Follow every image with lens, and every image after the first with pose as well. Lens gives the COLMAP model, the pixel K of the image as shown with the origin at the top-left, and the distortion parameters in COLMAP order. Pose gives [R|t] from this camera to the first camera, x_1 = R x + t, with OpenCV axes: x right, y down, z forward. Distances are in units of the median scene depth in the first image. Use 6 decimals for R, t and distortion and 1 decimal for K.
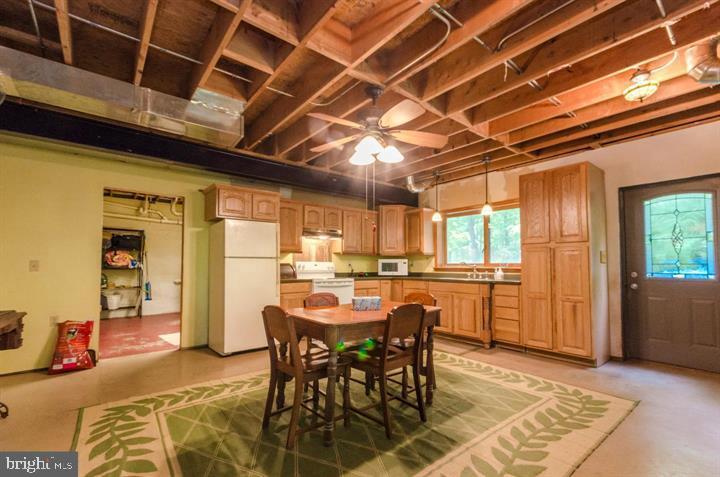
lens RADIAL K [[319.9, 0, 371.1], [0, 319.9, 255.4], [0, 0, 1]] dist [0.001856, 0.000023]
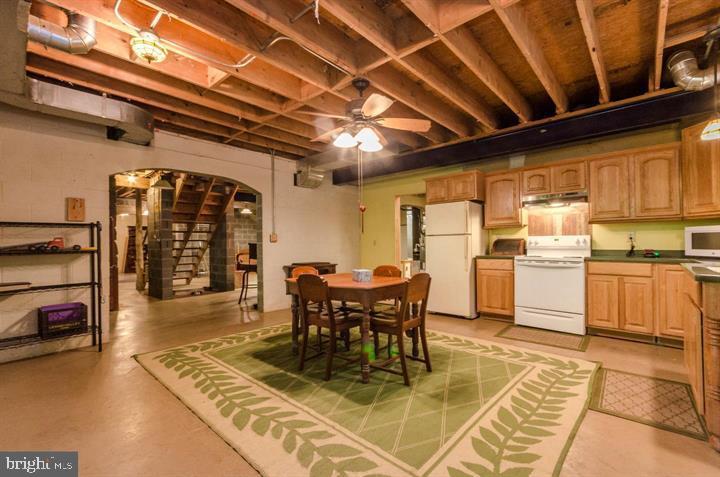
lens RADIAL K [[318.0, 0, 370.7], [0, 318.0, 244.0], [0, 0, 1]] dist [0.000907, 0.000126]
pose [[0.154064, -0.002073, -0.988059, 0.682170], [0.042443, 0.999089, 0.004522, 0.022397], [0.987149, -0.042633, 0.154011, 0.529364]]
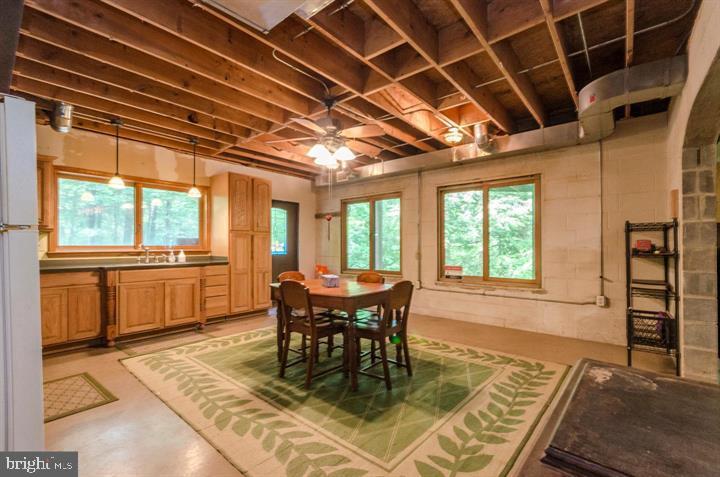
lens RADIAL K [[318.0, 0, 370.7], [0, 318.0, 244.0], [0, 0, 1]] dist [0.000907, 0.000126]
pose [[-0.189065, 0.004835, 0.981953, -0.746164], [-0.032178, 0.999420, -0.011116, 0.011922], [-0.981437, -0.033699, -0.188800, 0.666362]]
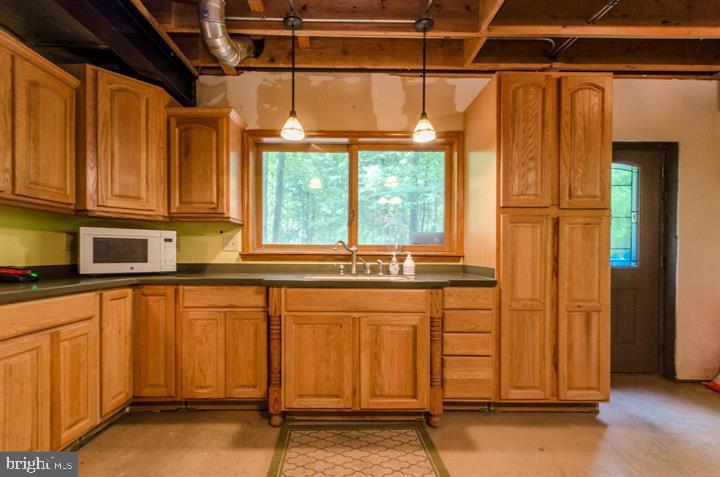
lens RADIAL K [[322.7, 0, 345.4], [0, 322.7, 255.9], [0, 0, 1]] dist [0.011605, 0.000365]
pose [[0.640651, -0.001453, 0.767831, -0.084762], [-0.031525, 0.999105, 0.028194, 0.034305], [-0.767184, -0.042268, 0.640032, 0.804543]]
